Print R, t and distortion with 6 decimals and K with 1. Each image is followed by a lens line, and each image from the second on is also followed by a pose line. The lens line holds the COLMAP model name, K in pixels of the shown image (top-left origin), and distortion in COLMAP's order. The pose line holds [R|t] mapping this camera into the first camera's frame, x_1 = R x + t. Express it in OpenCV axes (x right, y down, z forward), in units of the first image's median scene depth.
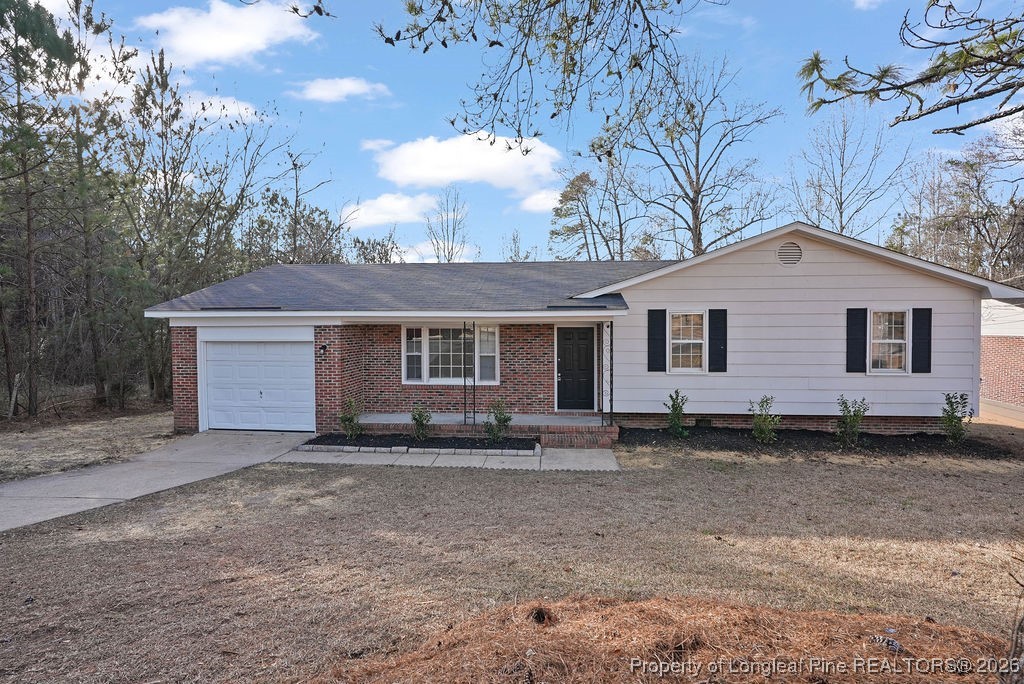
lens RADIAL K [[465.6, 0, 509.3], [0, 465.6, 335.0], [0, 0, 1]] dist [-0.001753, 0.000479]
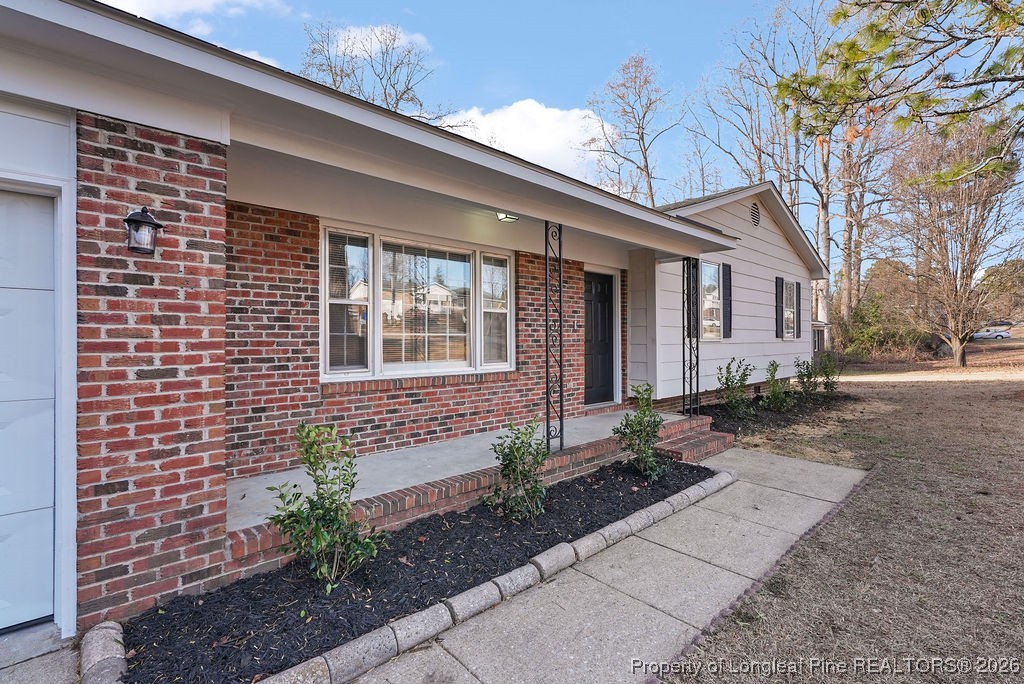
lens RADIAL K [[465.6, 0, 509.3], [0, 465.6, 335.0], [0, 0, 1]] dist [-0.001753, 0.000479]
pose [[0.662651, 0.010065, 0.748861, -0.416271], [0.017749, 0.999418, -0.029139, 0.084316], [-0.748718, 0.032600, 0.662086, 0.670914]]
